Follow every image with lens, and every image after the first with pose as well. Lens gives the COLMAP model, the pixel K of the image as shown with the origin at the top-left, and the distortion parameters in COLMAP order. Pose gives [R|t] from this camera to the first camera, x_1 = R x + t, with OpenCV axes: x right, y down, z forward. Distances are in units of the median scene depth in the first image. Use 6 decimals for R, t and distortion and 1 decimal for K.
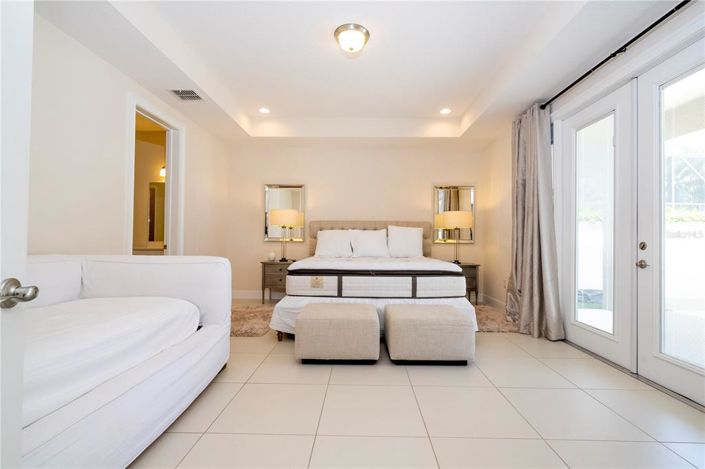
lens RADIAL K [[317.4, 0, 353.1], [0, 317.4, 236.7], [0, 0, 1]] dist [-0.001499, 0.000004]
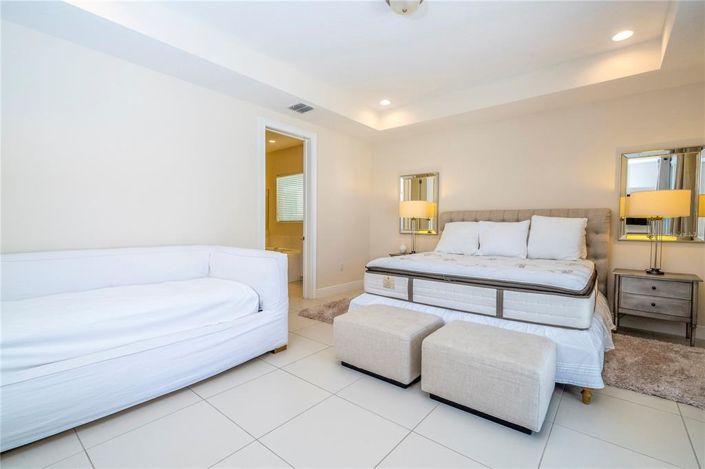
lens RADIAL K [[317.4, 0, 352.4], [0, 317.4, 232.1], [0, 0, 1]] dist [-0.001499, 0.000004]
pose [[0.786031, 0.010237, -0.618102, 0.285018], [0.005506, 0.999707, 0.023559, -0.018585], [0.618163, -0.021921, 0.785745, 0.165188]]
